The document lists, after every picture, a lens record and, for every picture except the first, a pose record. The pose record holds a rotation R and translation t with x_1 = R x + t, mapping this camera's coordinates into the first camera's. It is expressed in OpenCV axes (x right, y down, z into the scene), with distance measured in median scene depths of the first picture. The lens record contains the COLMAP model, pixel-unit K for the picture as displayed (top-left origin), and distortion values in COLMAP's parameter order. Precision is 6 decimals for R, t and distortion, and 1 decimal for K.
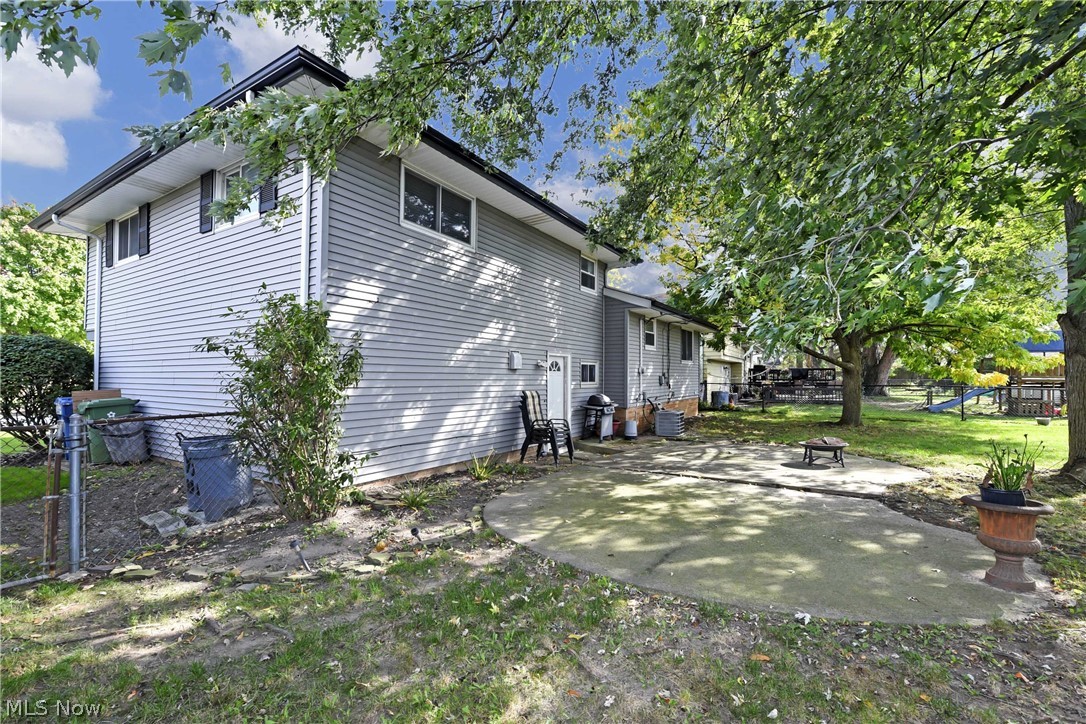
lens RADIAL K [[449.3, 0, 543.9], [0, 449.3, 365.8], [0, 0, 1]] dist [0.000811, 0.000036]
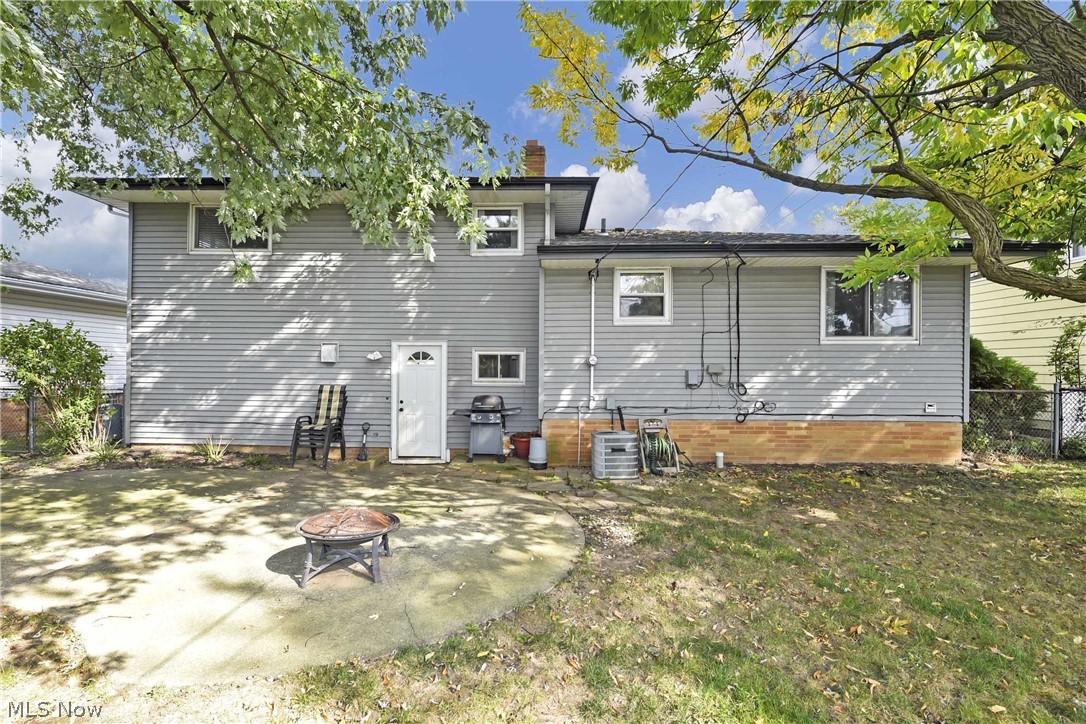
lens RADIAL K [[484.4, 0, 540.9], [0, 484.4, 365.8], [0, 0, 1]] dist [-0.000072, 0.000030]
pose [[0.510956, -0.002921, -0.859602, 1.157211], [0.016525, 0.999843, 0.006425, 0.017322], [0.859448, -0.017488, 0.510924, 0.939512]]
